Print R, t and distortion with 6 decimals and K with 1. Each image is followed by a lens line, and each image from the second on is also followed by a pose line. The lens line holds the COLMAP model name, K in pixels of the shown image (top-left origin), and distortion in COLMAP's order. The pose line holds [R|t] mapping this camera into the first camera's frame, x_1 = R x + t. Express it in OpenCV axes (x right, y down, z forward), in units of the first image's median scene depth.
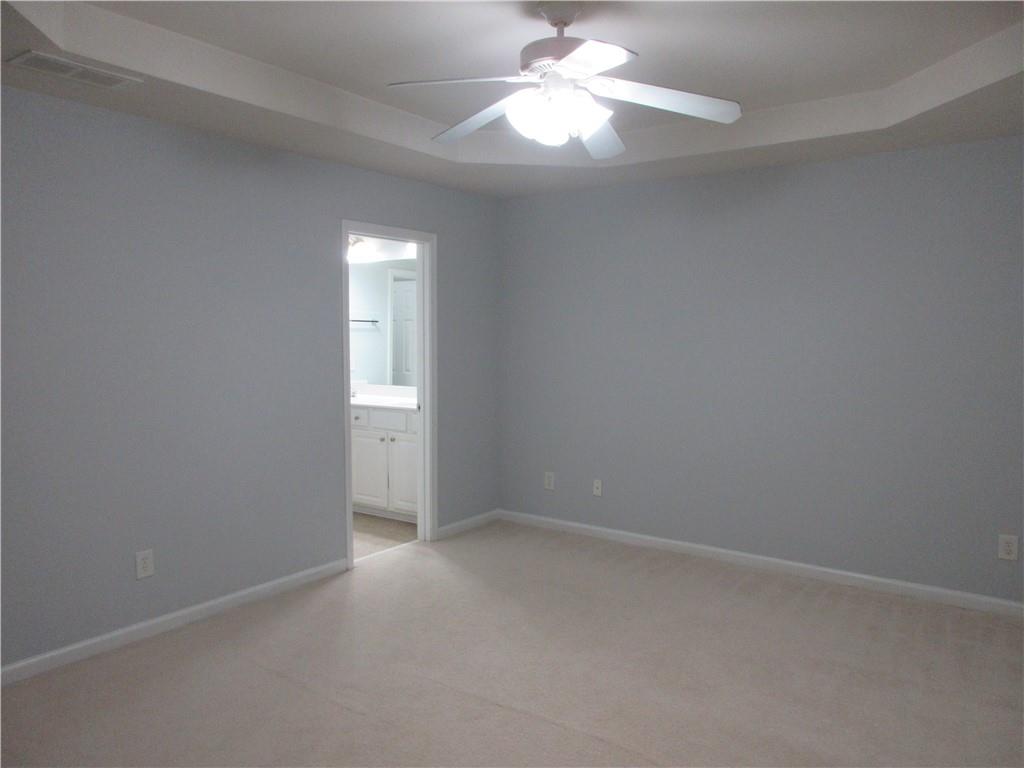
lens RADIAL K [[760.2, 0, 509.8], [0, 760.2, 378.4], [0, 0, 1]] dist [-0.001319, 0.003296]
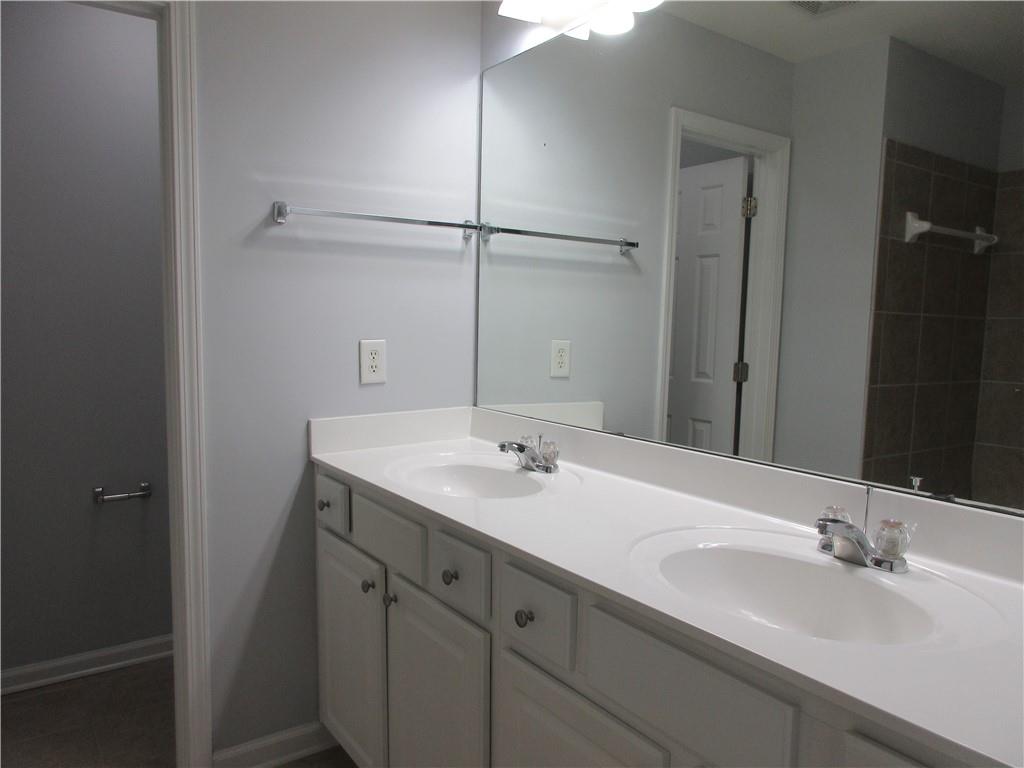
lens RADIAL K [[760.2, 0, 509.8], [0, 760.2, 378.4], [0, 0, 1]] dist [-0.001319, 0.003296]
pose [[0.943646, 0.053804, -0.326555, -0.107085], [-0.042129, 0.998198, 0.042723, -0.024081], [0.328265, -0.026558, 0.944212, 0.625761]]
